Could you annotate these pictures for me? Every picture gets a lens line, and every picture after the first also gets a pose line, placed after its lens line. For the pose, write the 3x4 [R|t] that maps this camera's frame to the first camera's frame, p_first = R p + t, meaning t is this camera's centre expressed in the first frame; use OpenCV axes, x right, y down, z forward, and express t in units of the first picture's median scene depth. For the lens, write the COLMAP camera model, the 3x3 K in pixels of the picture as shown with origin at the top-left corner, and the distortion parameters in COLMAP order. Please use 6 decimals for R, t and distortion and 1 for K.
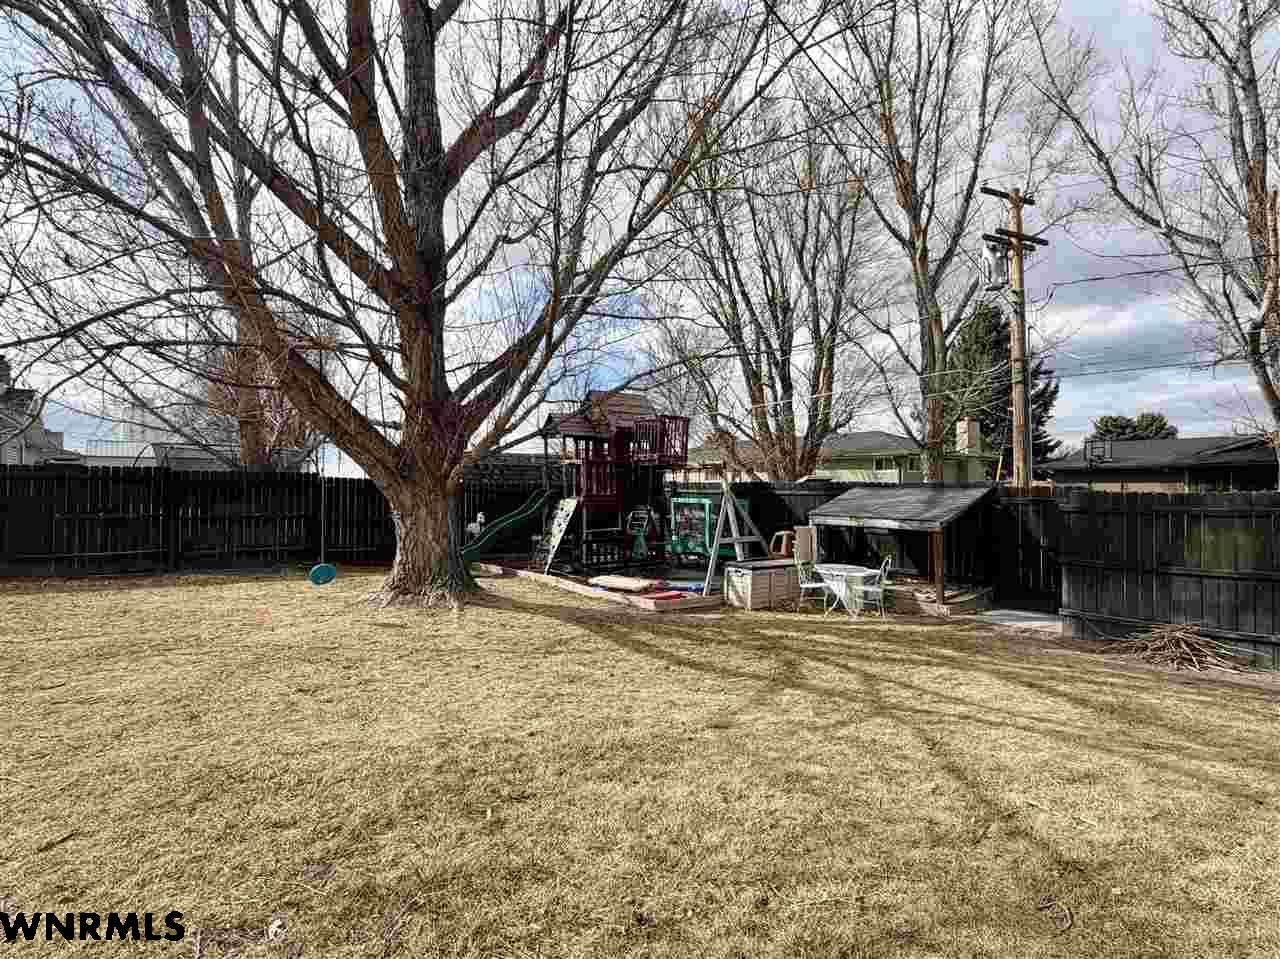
lens RADIAL K [[680.8, 0, 638.0], [0, 680.8, 476.0], [0, 0, 1]] dist [0.001203, -0.003283]
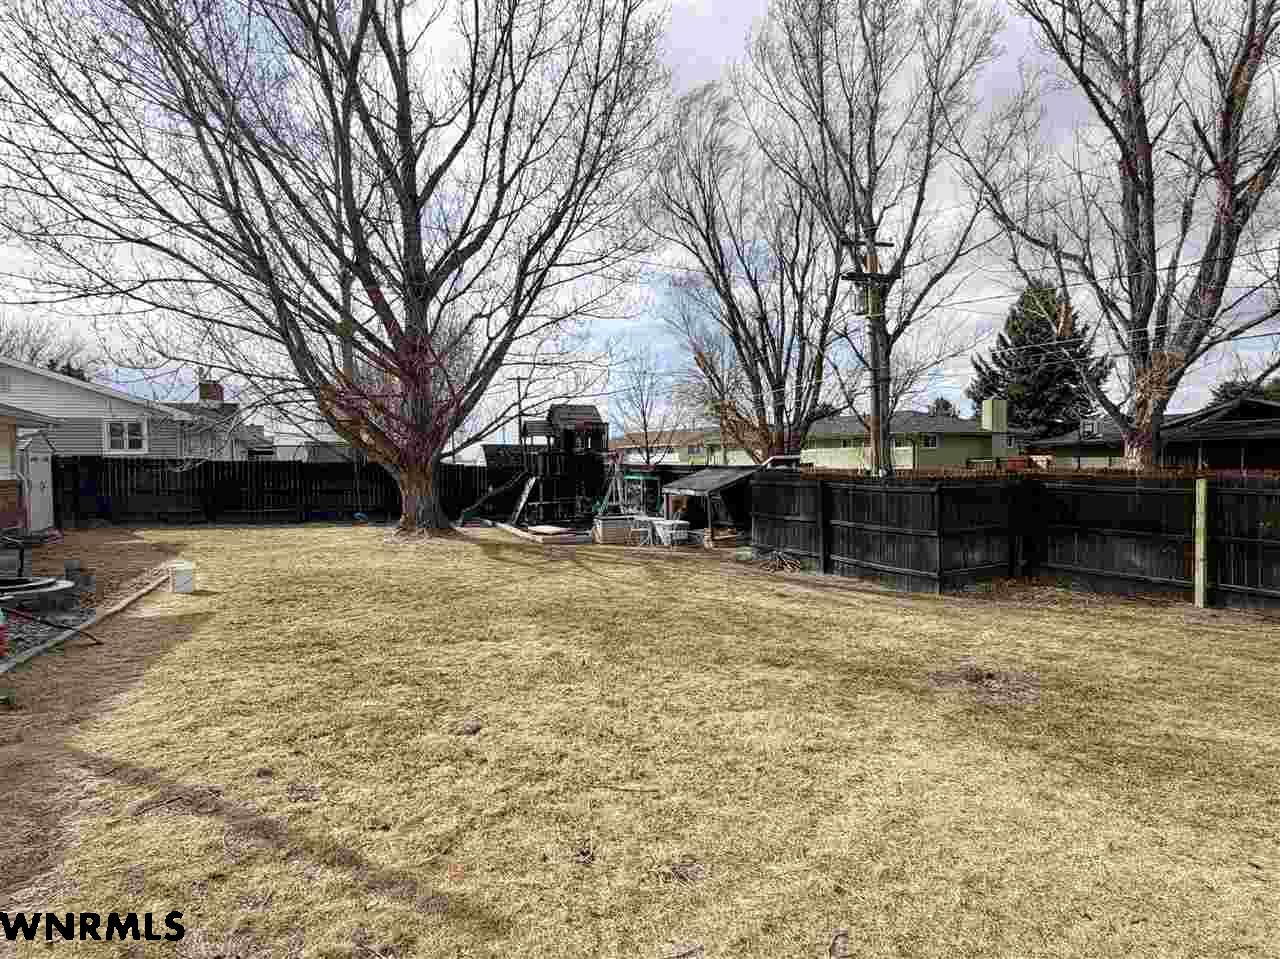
lens RADIAL K [[680.8, 0, 649.2], [0, 680.8, 481.0], [0, 0, 1]] dist [0.001203, -0.003283]
pose [[0.979371, -0.005686, -0.201990, 0.546041], [0.014550, 0.998994, 0.042428, -0.023221], [0.201546, -0.044492, 0.978468, -0.532438]]
